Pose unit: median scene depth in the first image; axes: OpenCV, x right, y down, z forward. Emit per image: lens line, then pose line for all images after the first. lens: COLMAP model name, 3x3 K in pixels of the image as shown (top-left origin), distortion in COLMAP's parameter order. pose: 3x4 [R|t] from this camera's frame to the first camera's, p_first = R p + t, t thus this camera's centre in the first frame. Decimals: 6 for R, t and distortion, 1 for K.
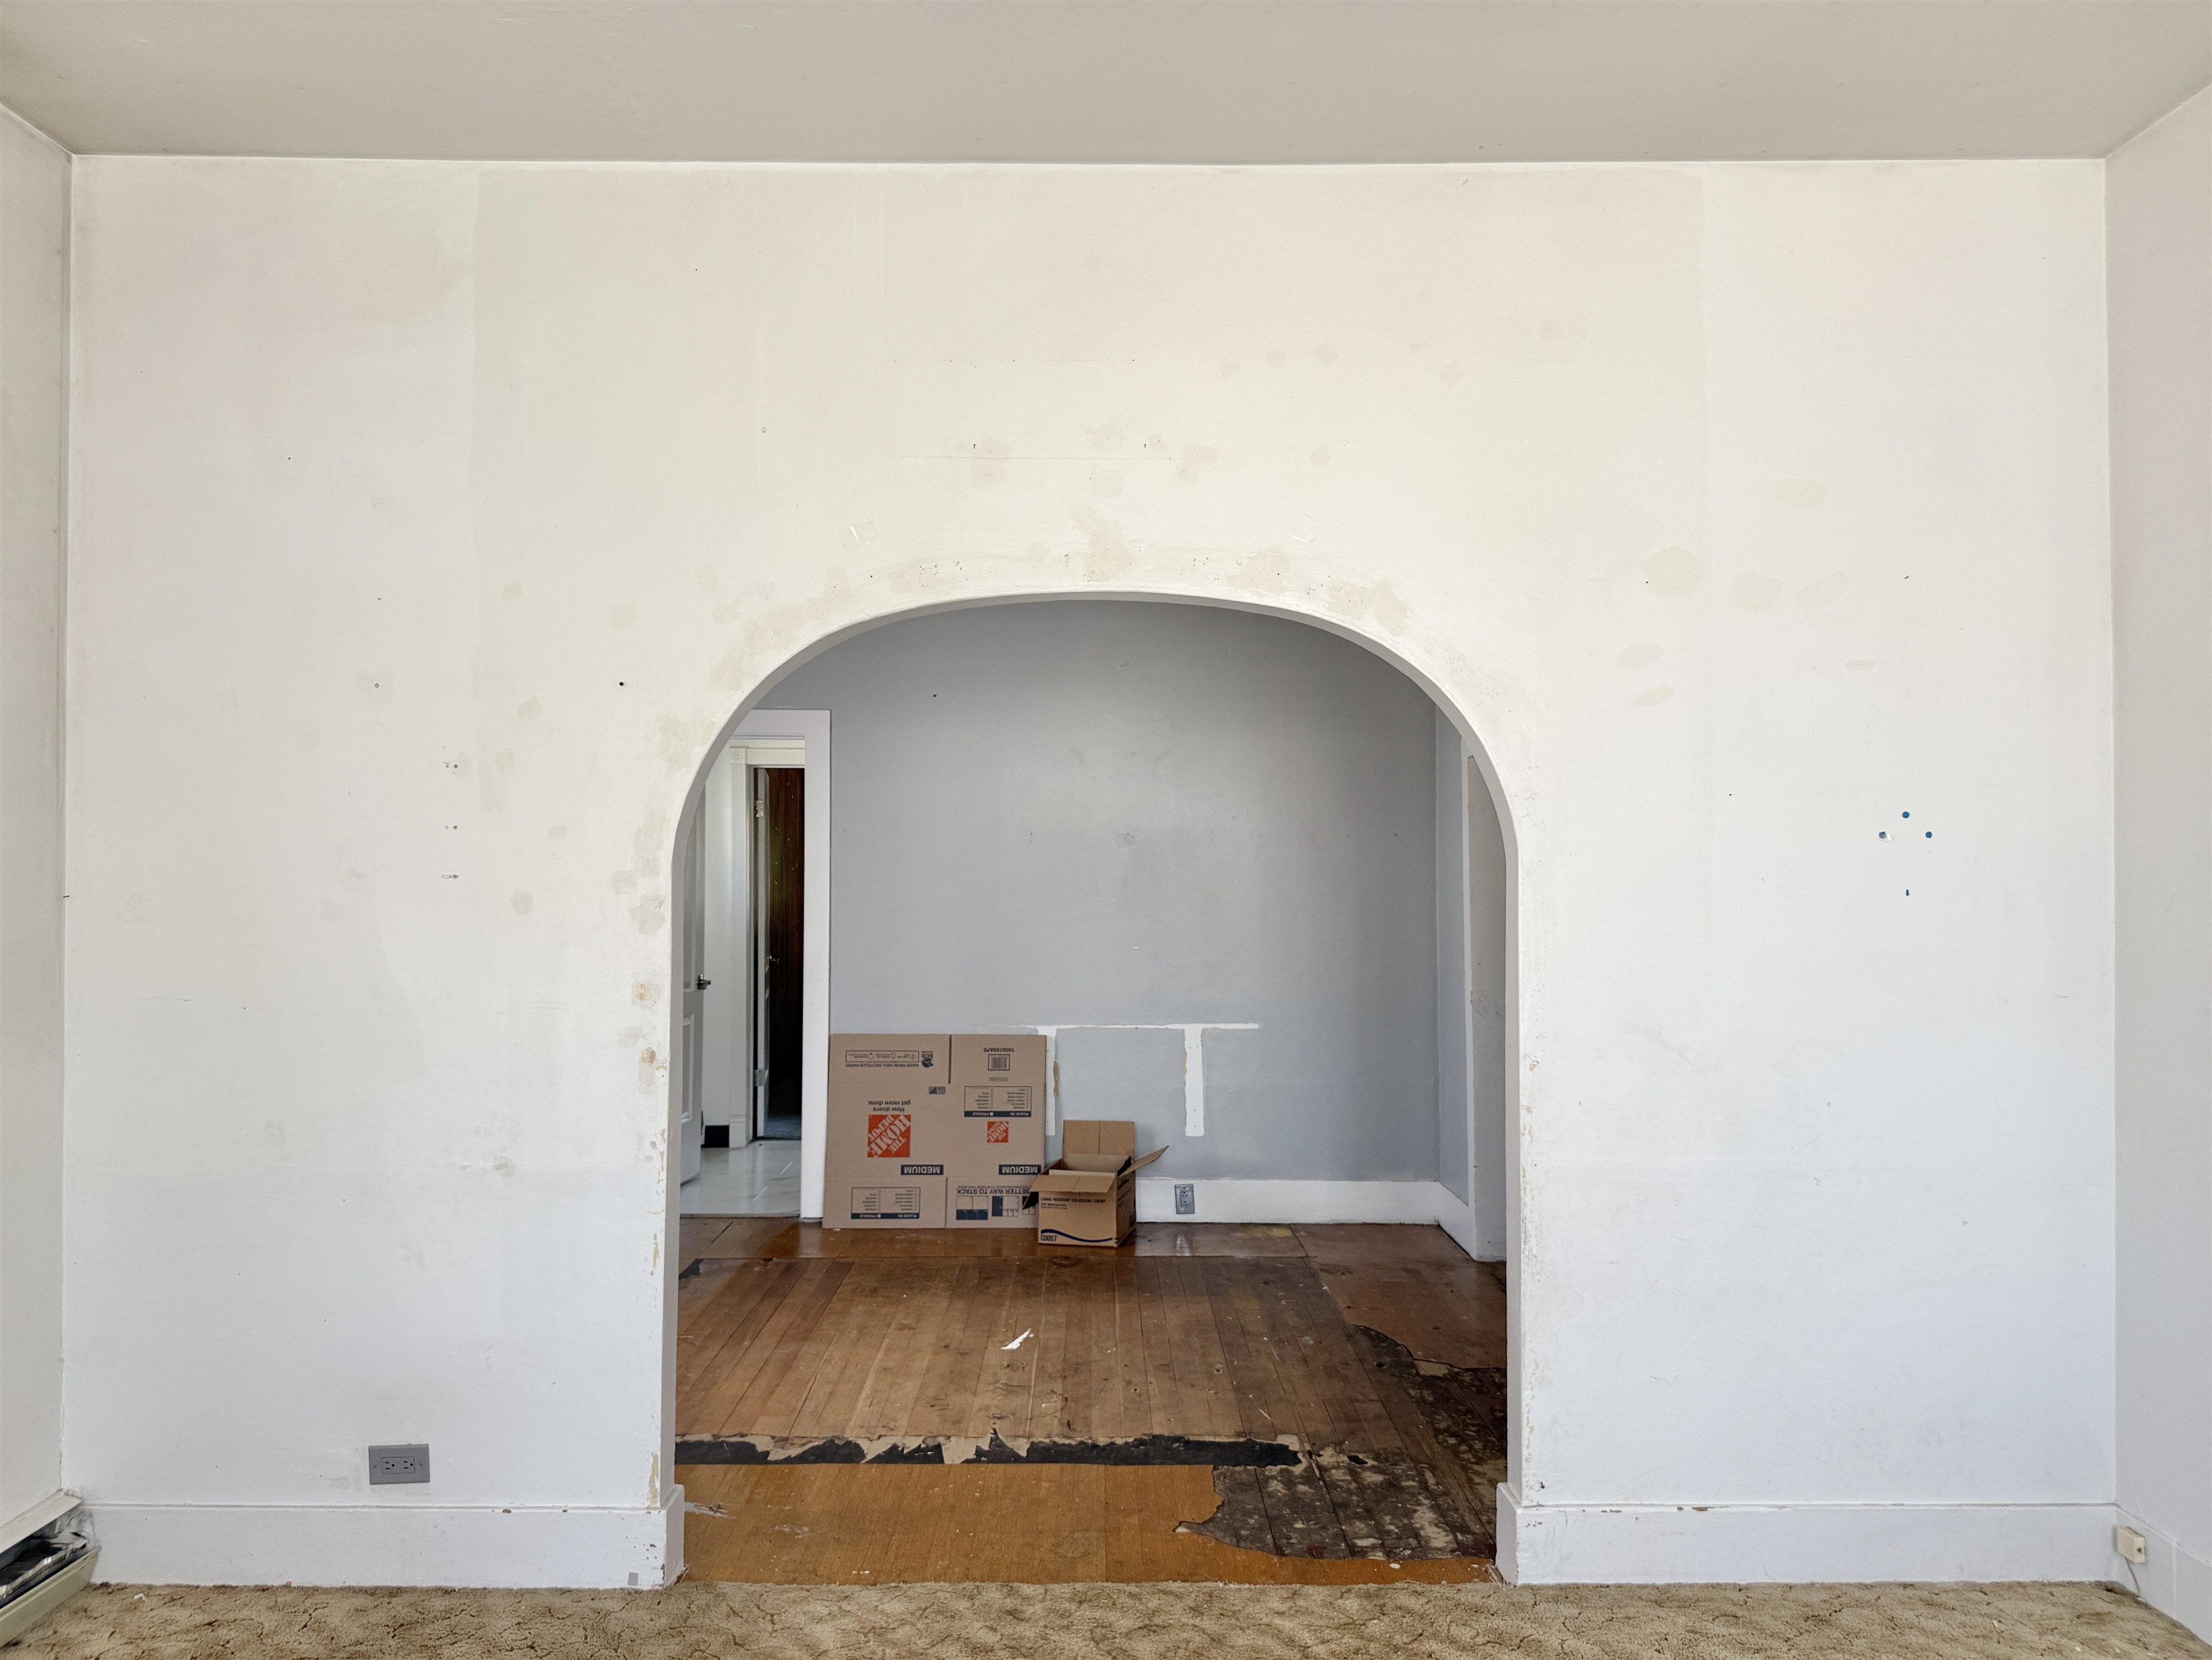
lens RADIAL K [[1662.3, 0, 1106.0], [0, 1662.3, 830.0], [0, 0, 1]] dist [-0.004958, -0.000117]
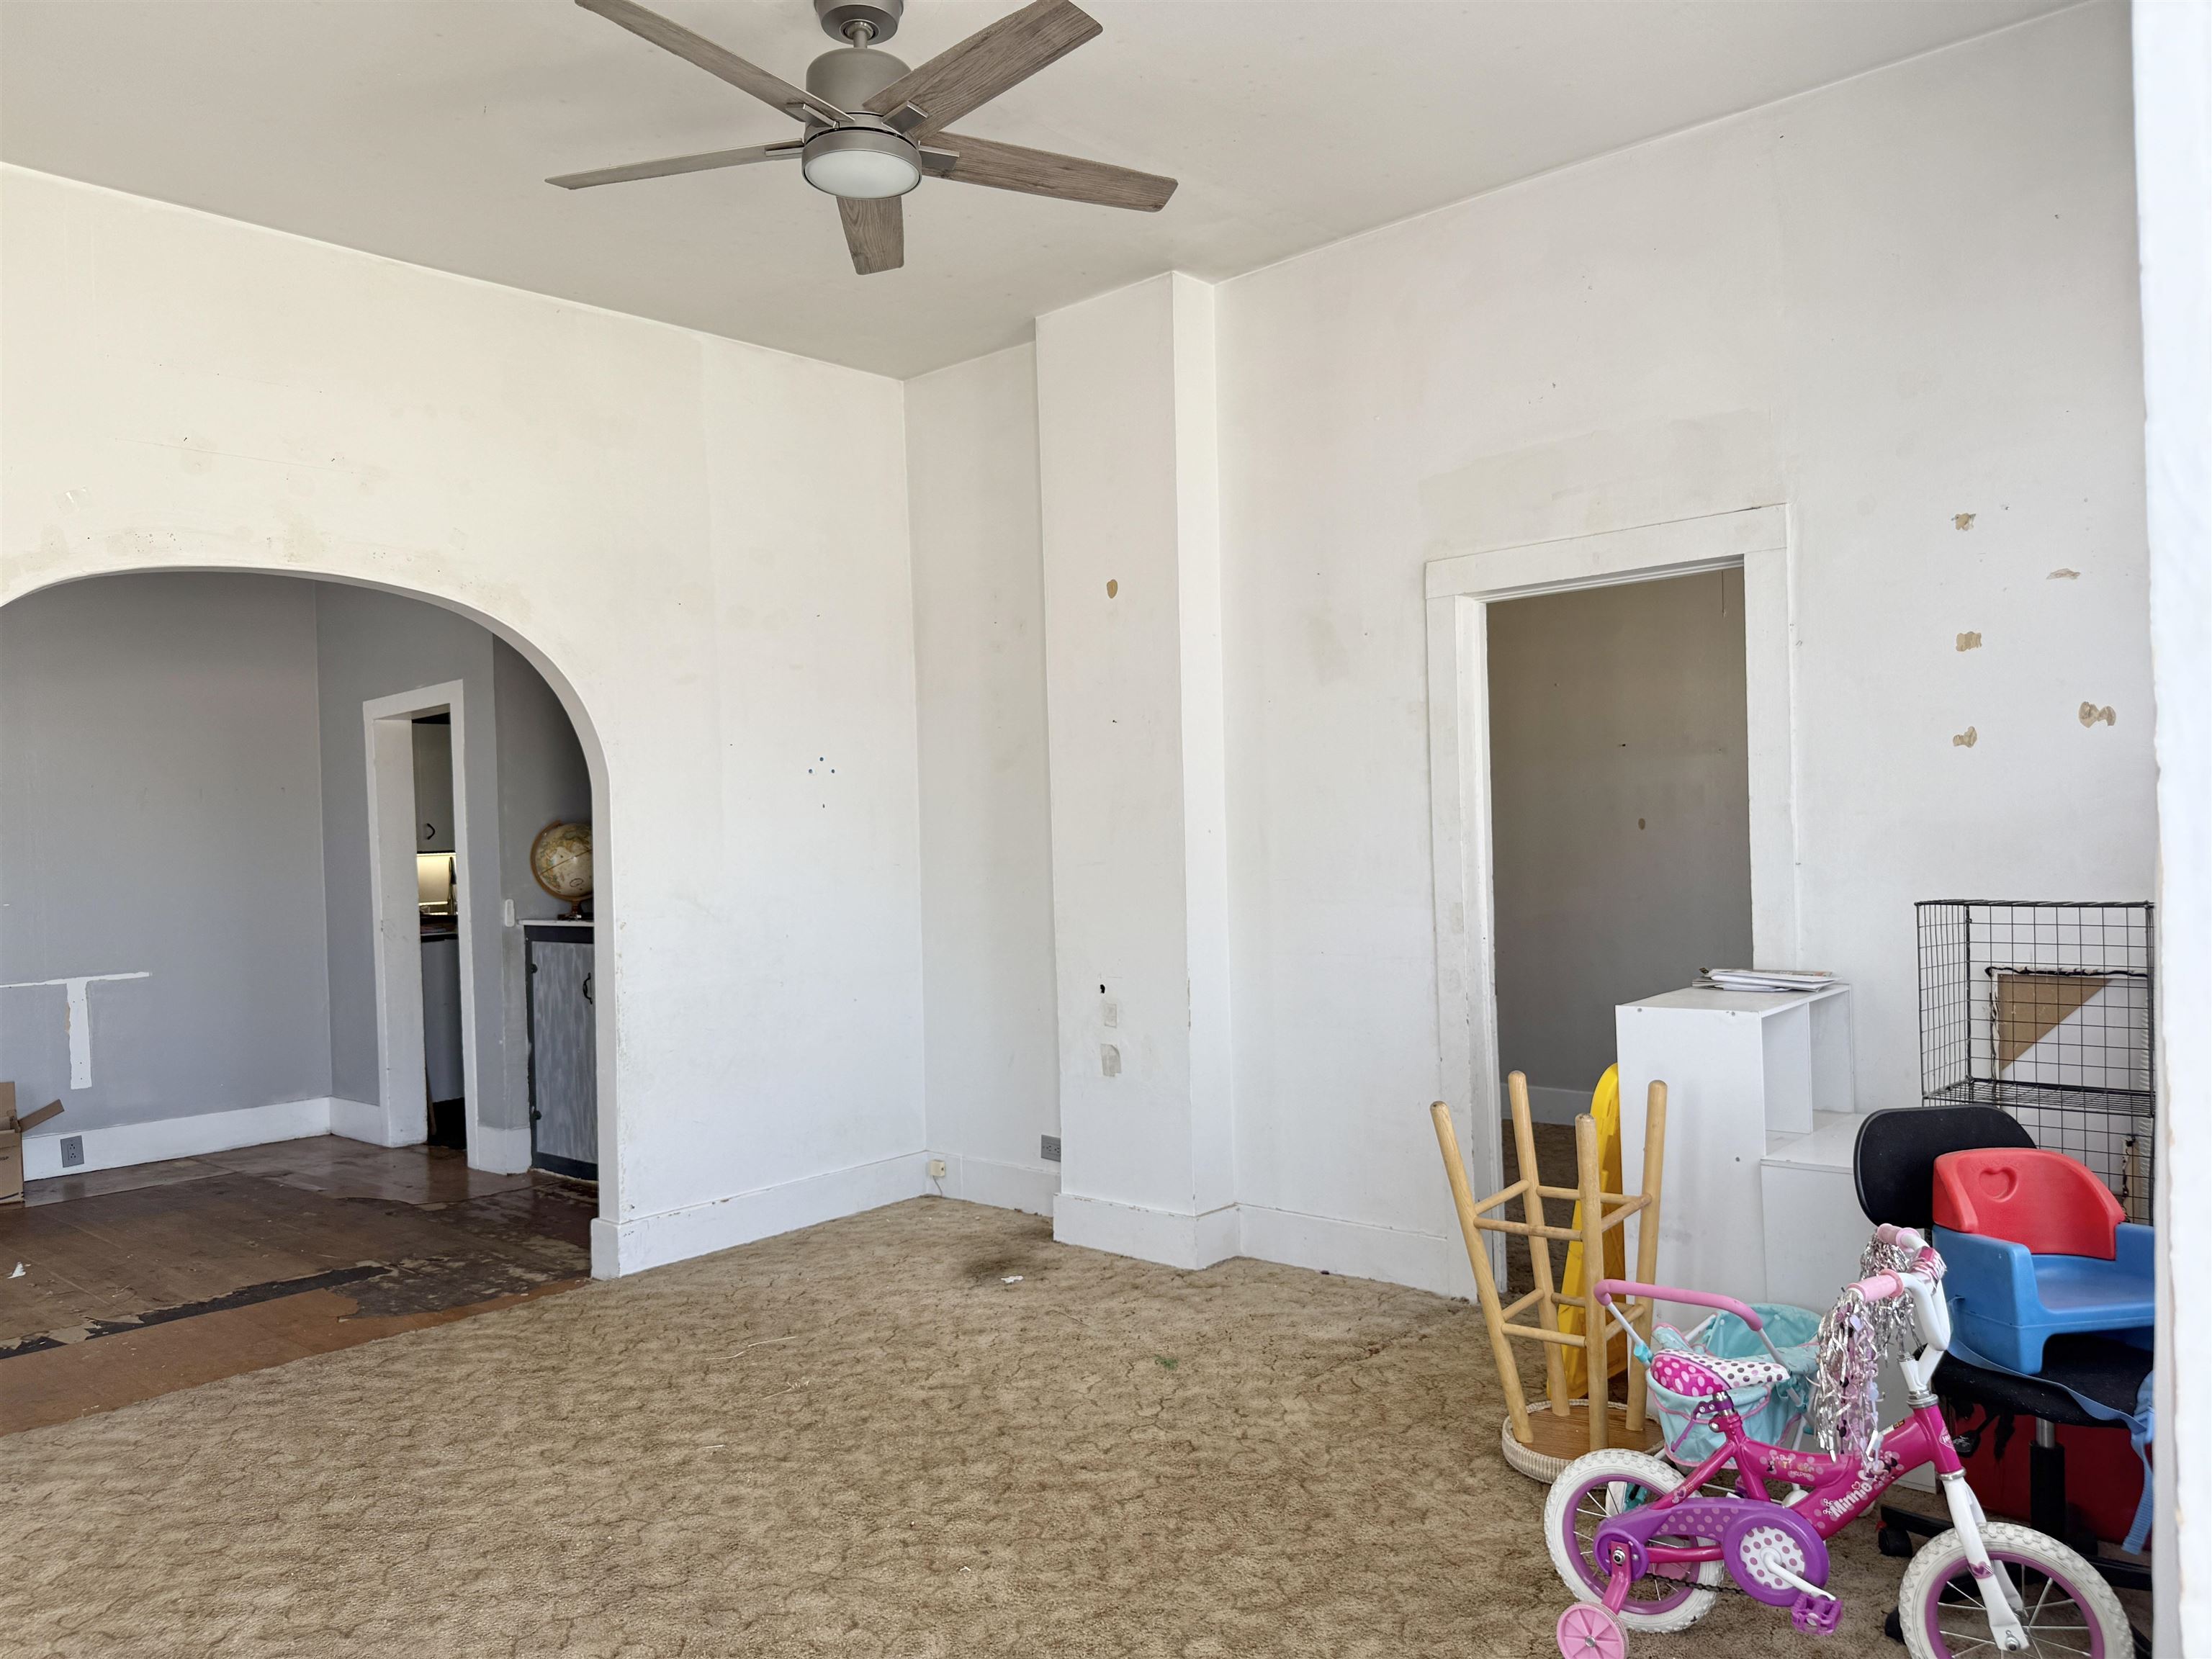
lens RADIAL K [[1544.8, 0, 1135.5], [0, 1544.8, 861.7], [0, 0, 1]] dist [0.140850, -0.195176]
pose [[0.659603, -0.037979, 0.750654, -0.463352], [0.018643, 0.999242, 0.034174, 0.044501], [-0.751383, -0.008546, 0.659811, -0.252219]]
